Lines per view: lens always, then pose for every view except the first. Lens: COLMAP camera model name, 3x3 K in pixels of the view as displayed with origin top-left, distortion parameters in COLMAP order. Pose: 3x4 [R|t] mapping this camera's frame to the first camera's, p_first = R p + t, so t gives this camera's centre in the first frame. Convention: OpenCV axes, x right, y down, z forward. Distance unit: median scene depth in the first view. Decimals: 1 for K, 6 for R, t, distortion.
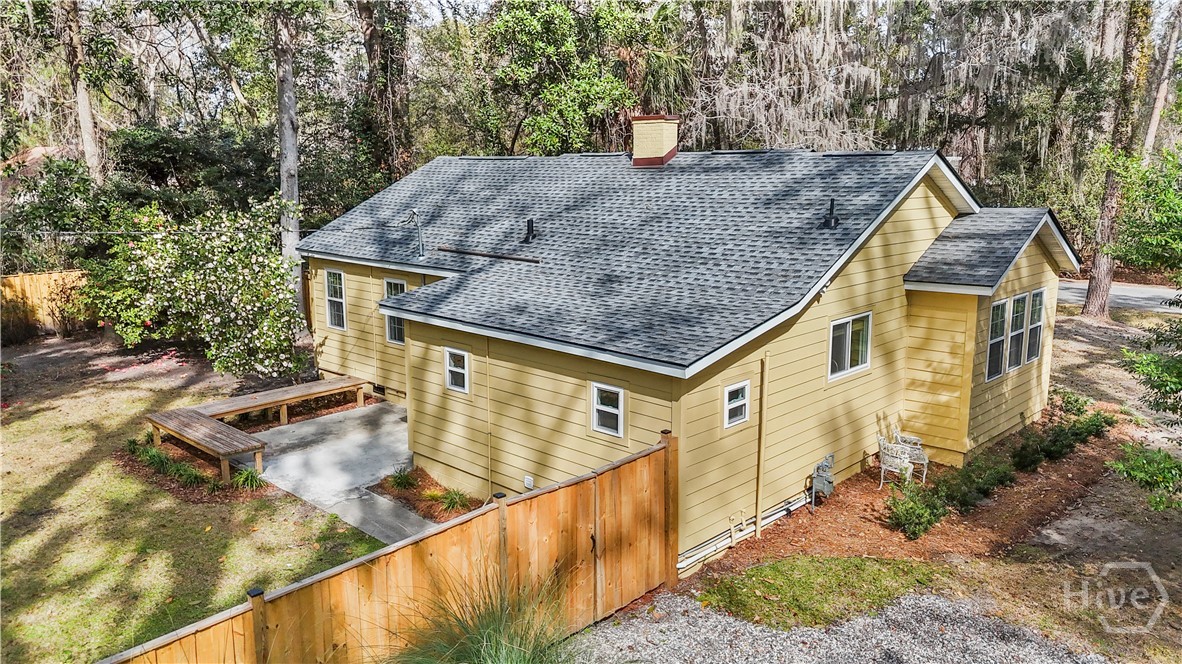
lens RADIAL K [[873.5, 0, 591.0], [0, 873.5, 332.0], [0, 0, 1]] dist [0.059514, -0.065164]
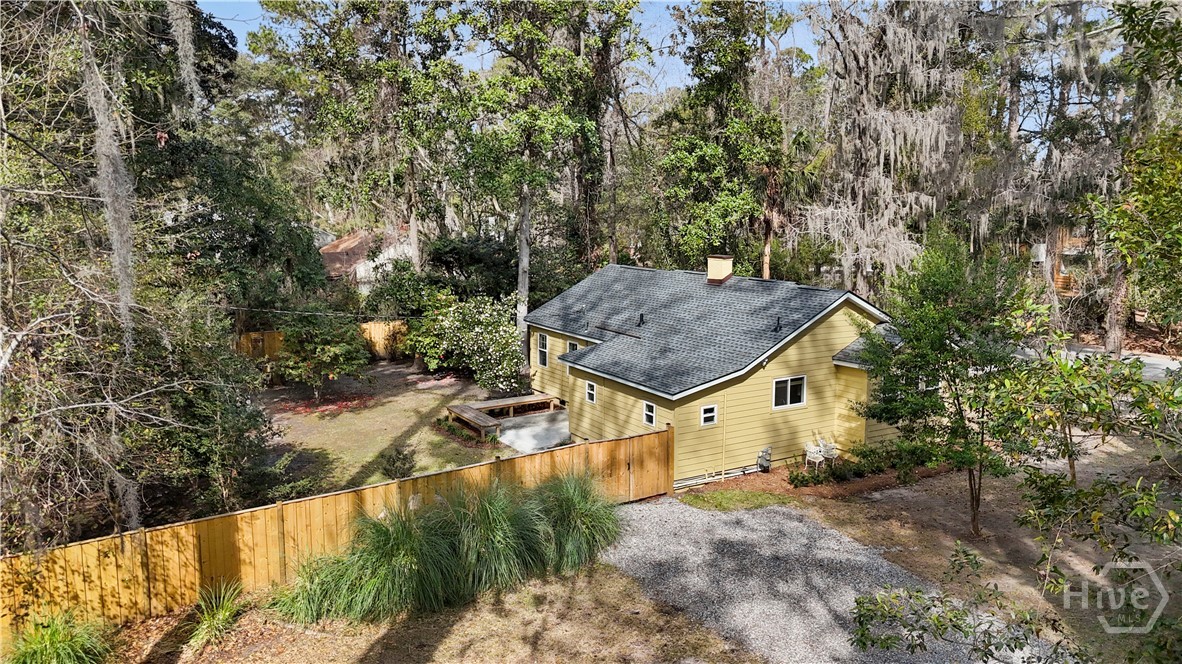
lens RADIAL K [[873.5, 0, 591.0], [0, 873.5, 332.0], [0, 0, 1]] dist [0.059514, -0.065164]
pose [[0.966474, 0.044575, -0.252866, 0.271291], [-0.054802, 0.997934, -0.033542, -0.021531], [0.250849, 0.046275, 0.966920, -0.745803]]
